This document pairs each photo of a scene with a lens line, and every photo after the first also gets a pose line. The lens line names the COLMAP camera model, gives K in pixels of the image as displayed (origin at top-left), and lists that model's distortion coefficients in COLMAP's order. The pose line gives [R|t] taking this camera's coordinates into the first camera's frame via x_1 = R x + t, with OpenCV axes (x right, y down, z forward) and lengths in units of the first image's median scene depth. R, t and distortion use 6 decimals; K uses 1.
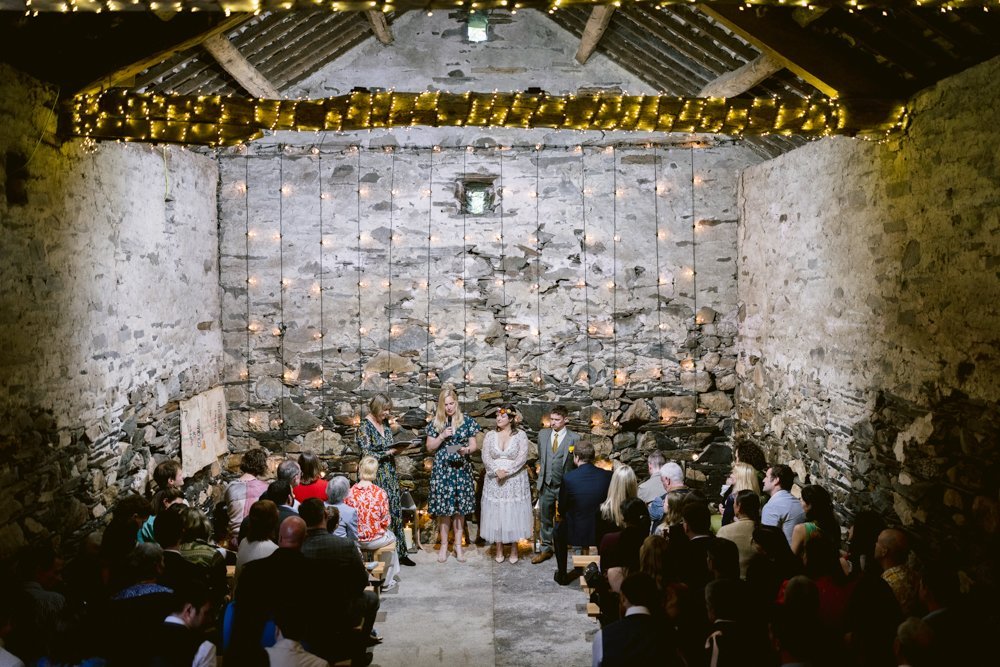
lens RADIAL K [[1016.4, 0, 510.9], [0, 1016.4, 320.2], [0, 0, 1]] dist [0.034956, -0.036885]
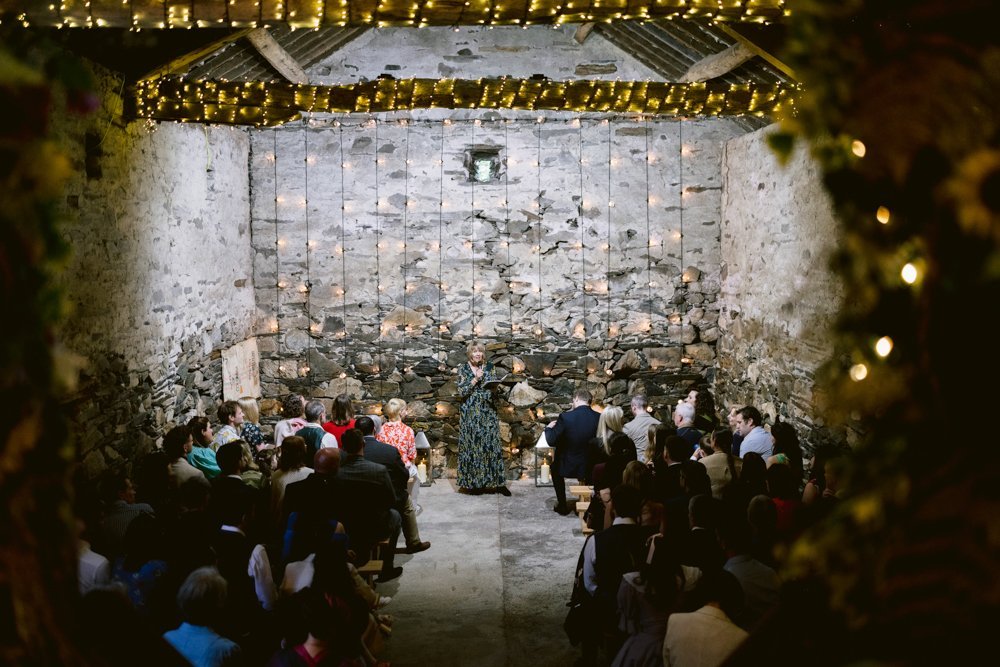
lens RADIAL K [[1016.4, 0, 510.9], [0, 1016.4, 320.2], [0, 0, 1]] dist [0.034956, -0.036885]
pose [[0.999995, 0.001028, 0.003058, -0.007764], [-0.001153, 0.999147, 0.041287, -0.000273], [-0.003013, -0.041291, 0.999143, -0.108948]]
